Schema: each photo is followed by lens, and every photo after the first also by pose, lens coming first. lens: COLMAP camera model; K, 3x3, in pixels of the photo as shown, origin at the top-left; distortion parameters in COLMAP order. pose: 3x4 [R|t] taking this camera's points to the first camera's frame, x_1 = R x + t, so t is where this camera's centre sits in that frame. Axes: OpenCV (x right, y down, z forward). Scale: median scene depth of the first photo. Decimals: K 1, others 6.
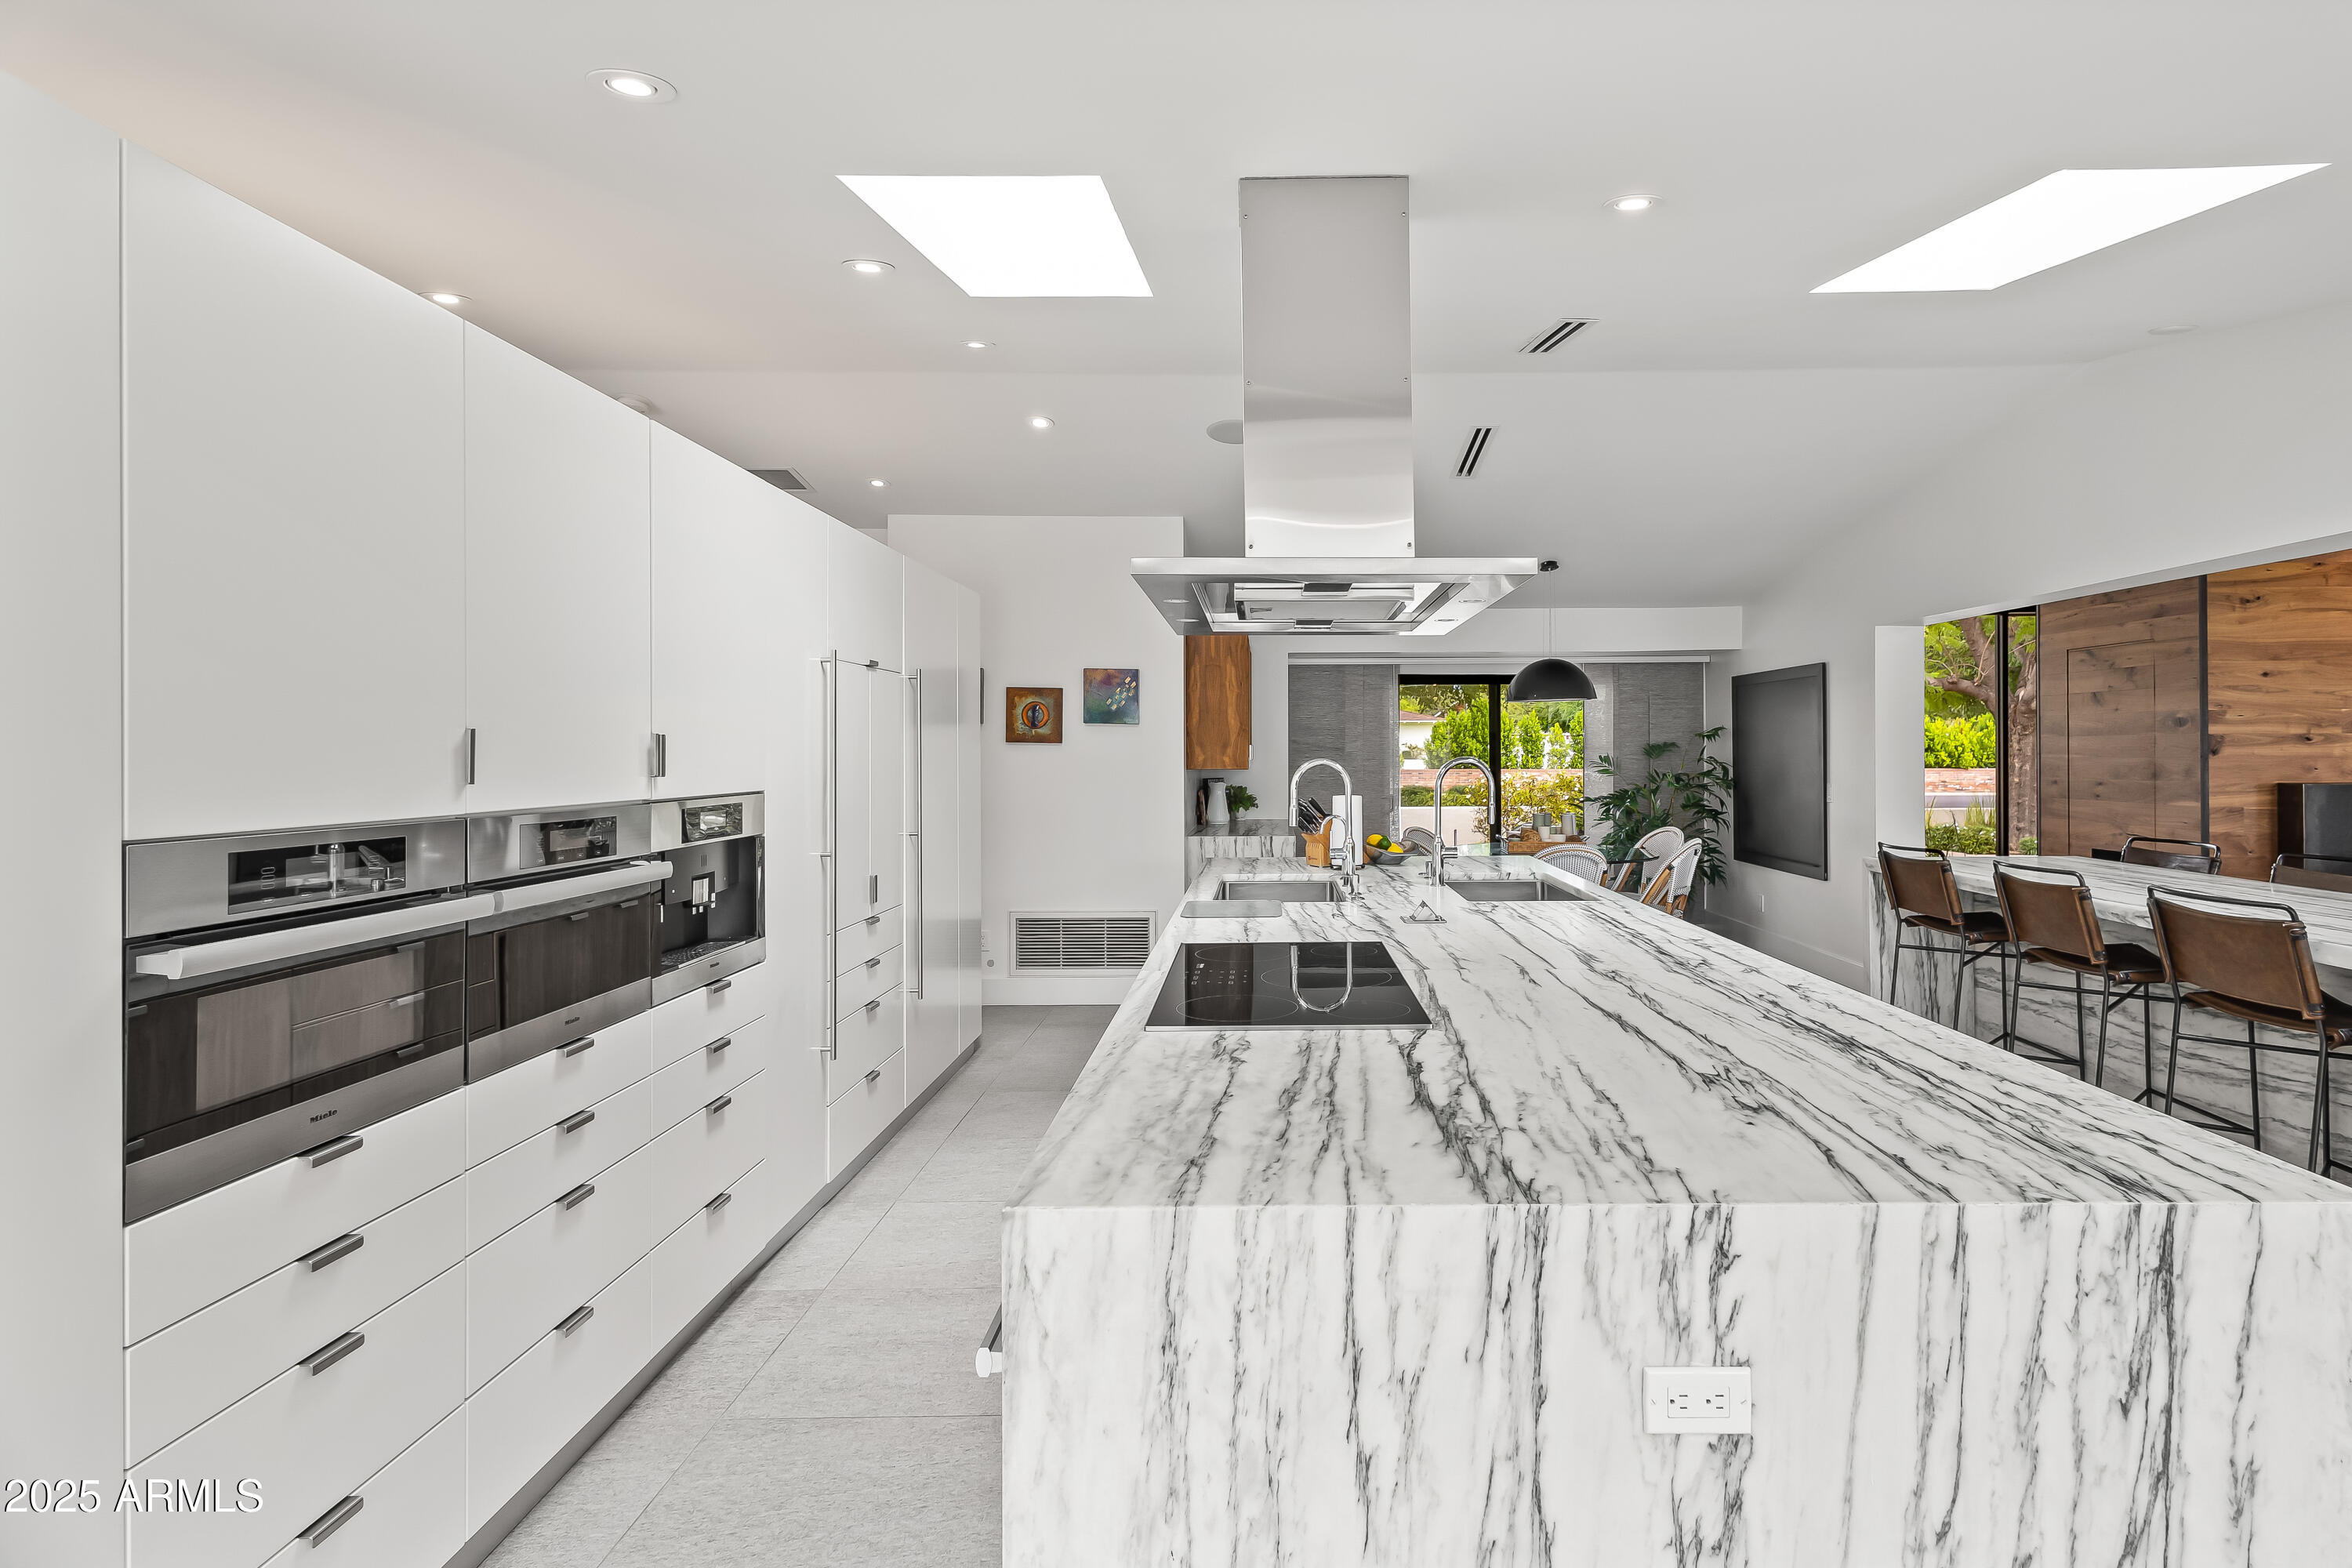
lens RADIAL K [[1138.5, 0, 1238.5], [0, 1138.5, 768.4], [0, 0, 1]] dist [0.006418, 0.000240]
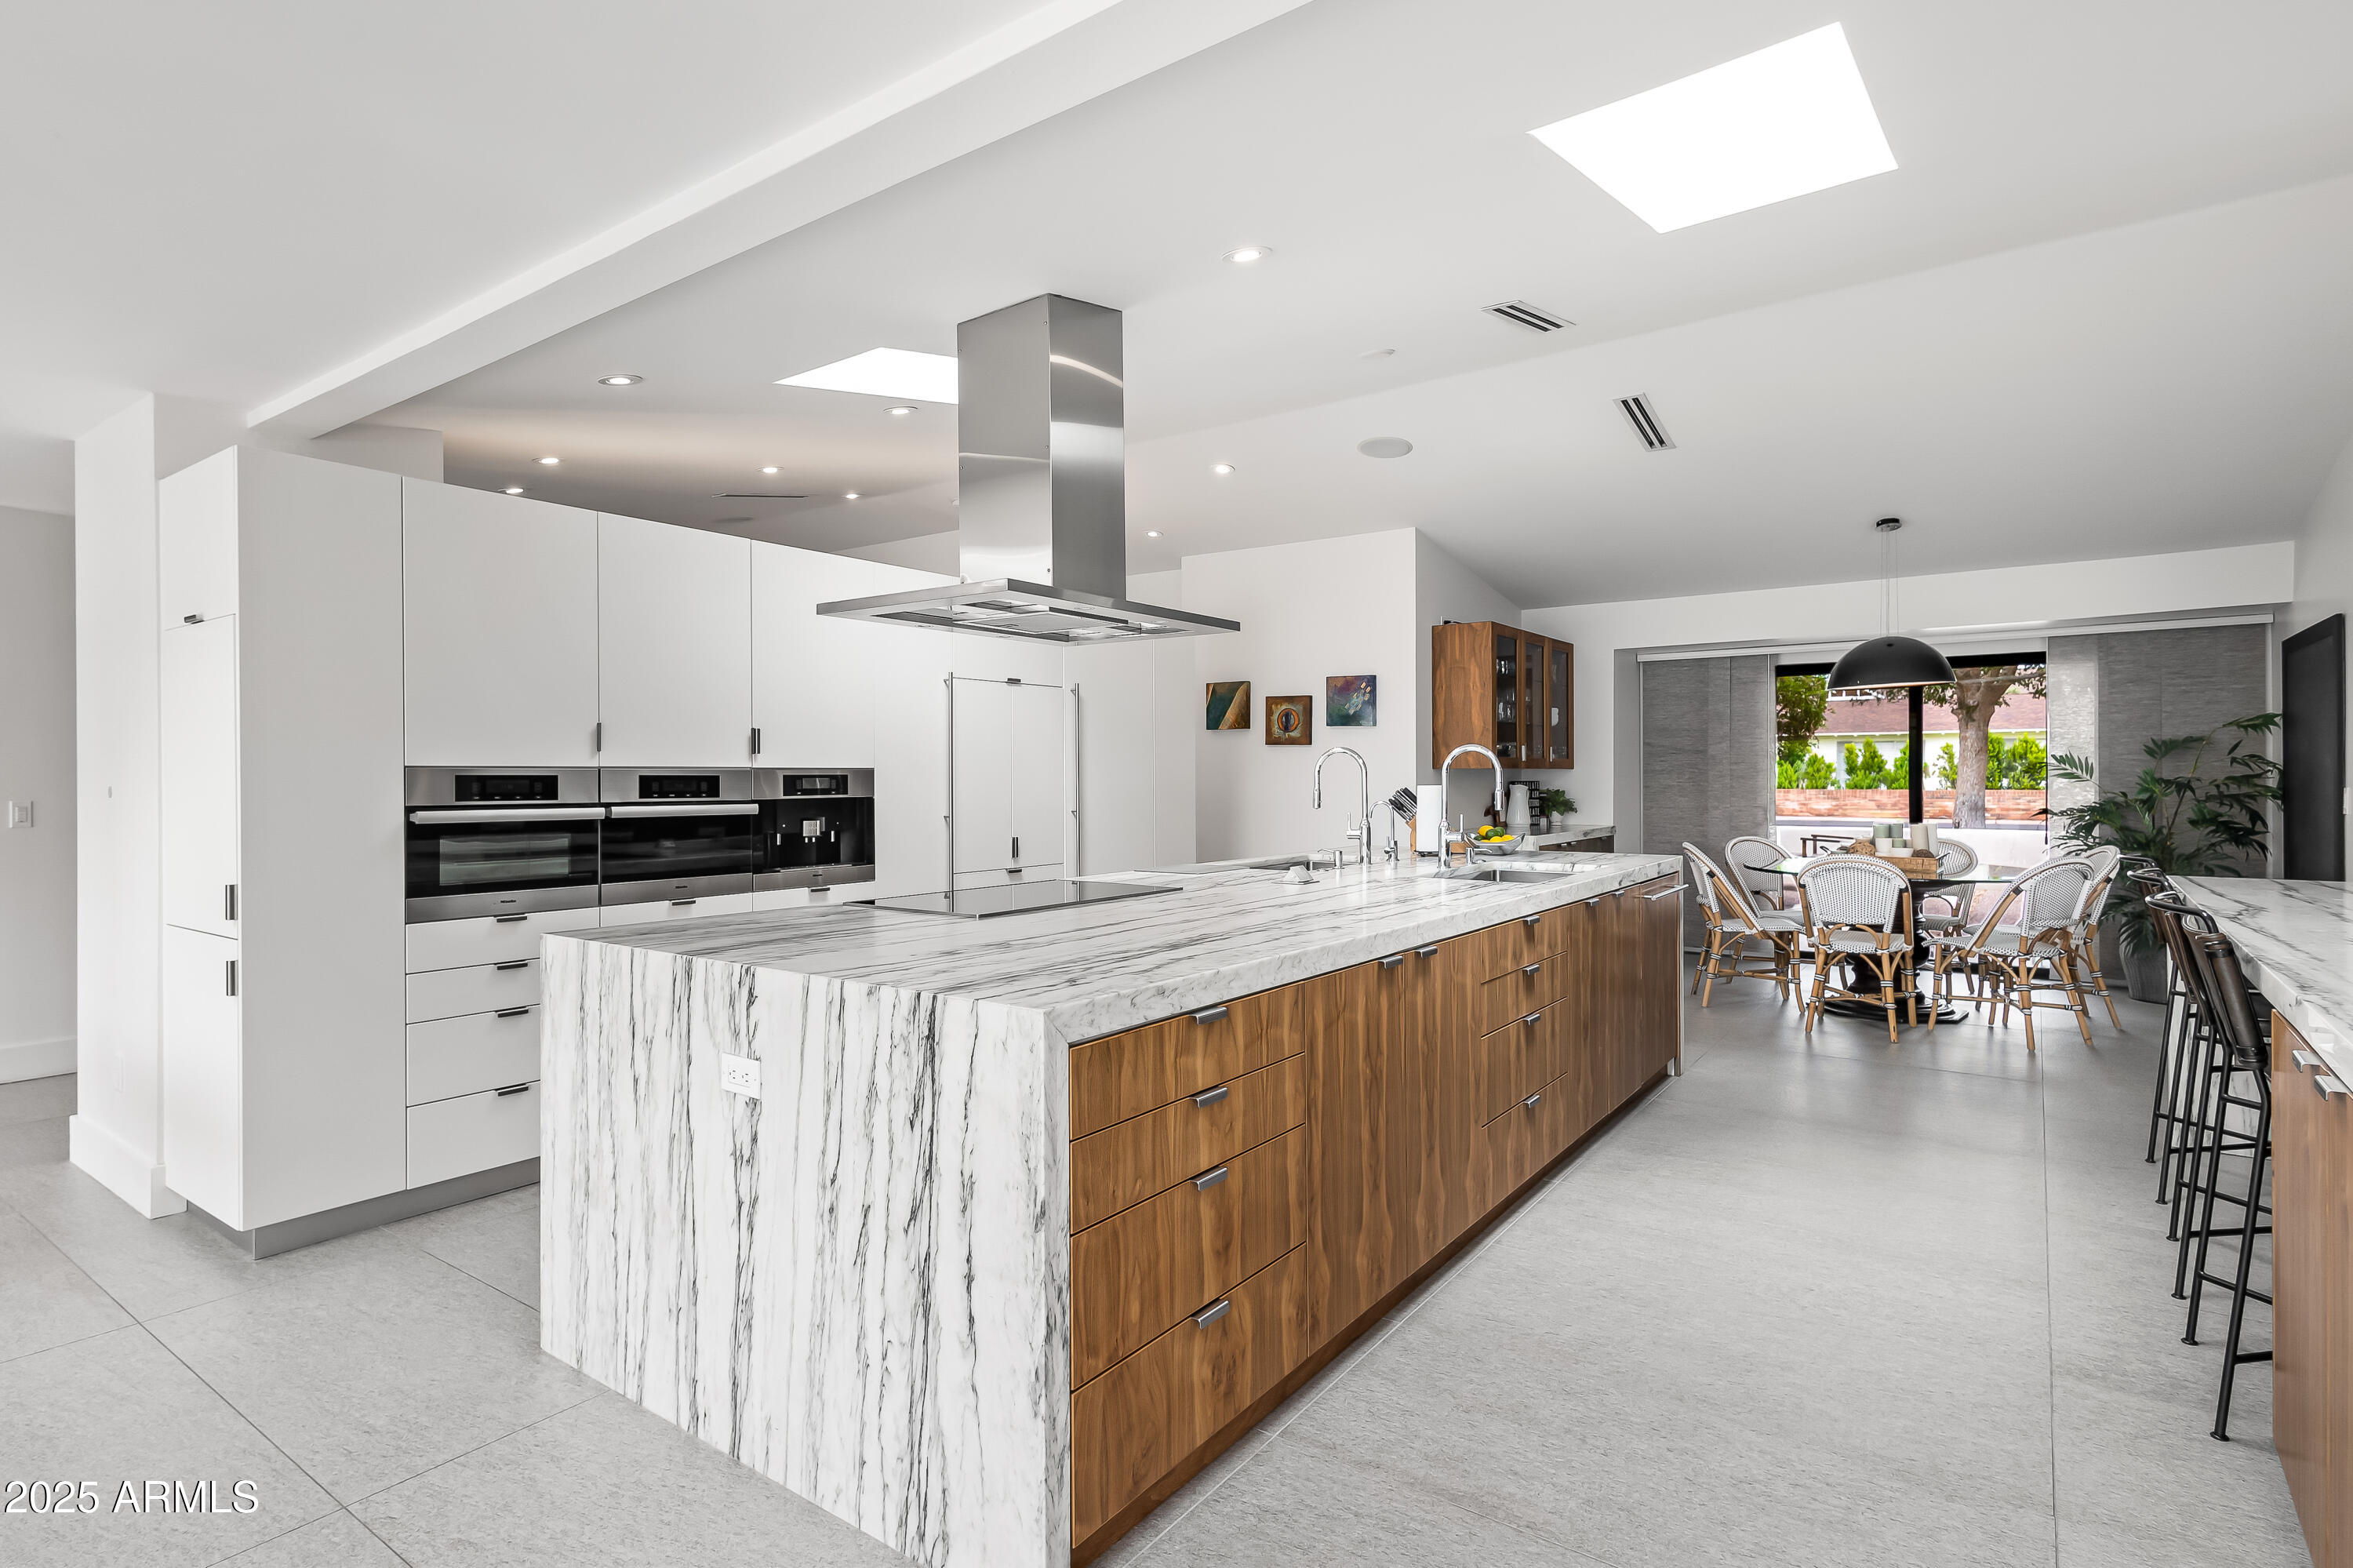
lens RADIAL K [[1139.0, 0, 1111.7], [0, 1139.0, 800.3], [0, 0, 1]] dist [0.006418, 0.000240]
pose [[0.802667, 0.013880, -0.596267, 1.892678], [-0.007805, 0.999888, 0.012770, 0.103465], [0.596377, -0.005597, 0.802685, -0.063527]]
